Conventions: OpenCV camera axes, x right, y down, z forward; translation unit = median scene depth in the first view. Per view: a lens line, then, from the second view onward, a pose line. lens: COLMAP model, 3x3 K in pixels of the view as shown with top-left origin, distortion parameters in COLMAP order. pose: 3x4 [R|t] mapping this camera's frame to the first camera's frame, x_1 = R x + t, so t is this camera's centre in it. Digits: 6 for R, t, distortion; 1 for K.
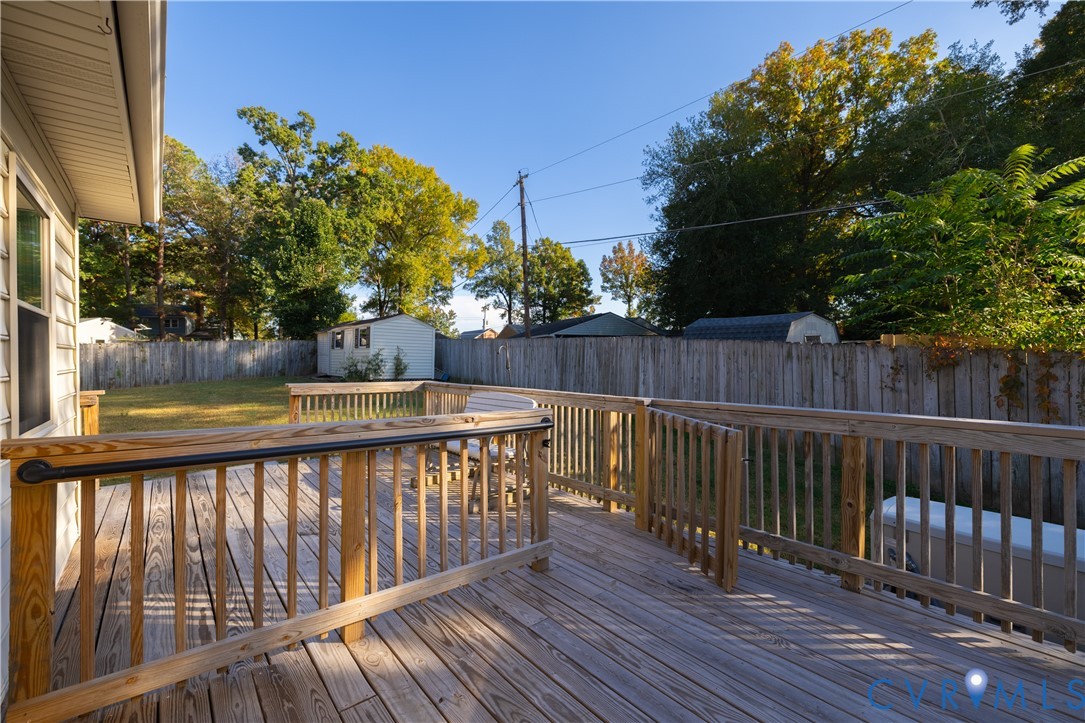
lens RADIAL K [[453.7, 0, 542.0], [0, 453.7, 356.3], [0, 0, 1]] dist [0.002435, 0.000239]
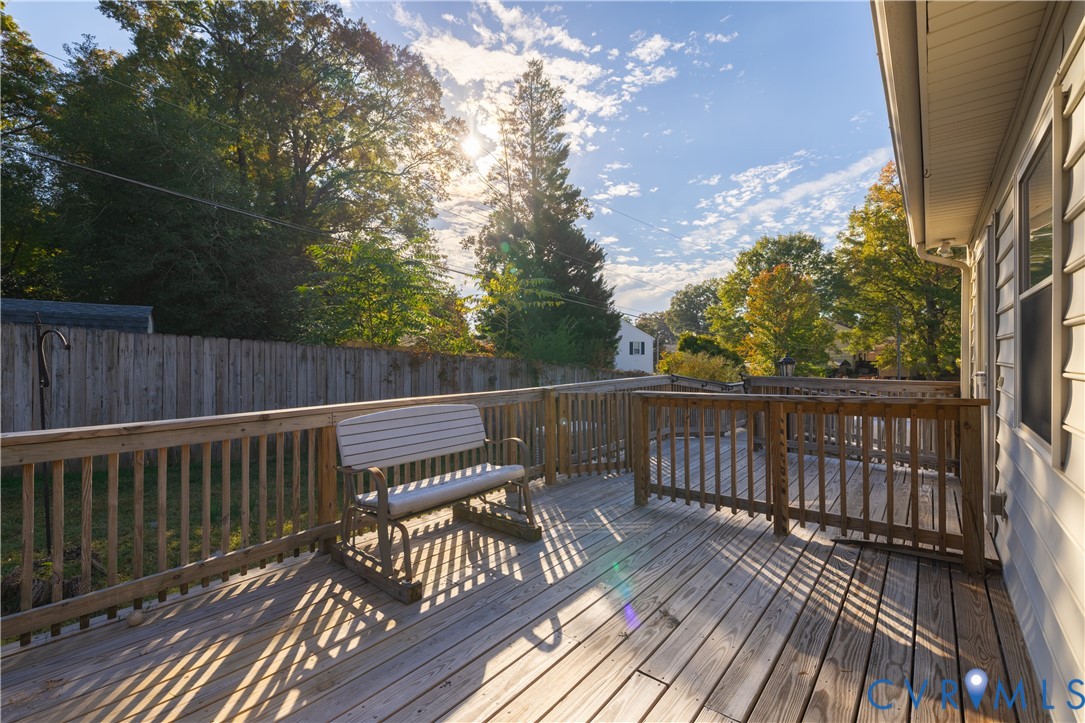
lens RADIAL K [[453.7, 0, 542.0], [0, 453.7, 356.3], [0, 0, 1]] dist [0.002435, 0.000239]
pose [[-0.164030, 0.010048, 0.986404, -0.601559], [0.005444, 0.999942, -0.009281, 0.009885], [-0.986440, 0.003848, -0.164075, 0.681423]]
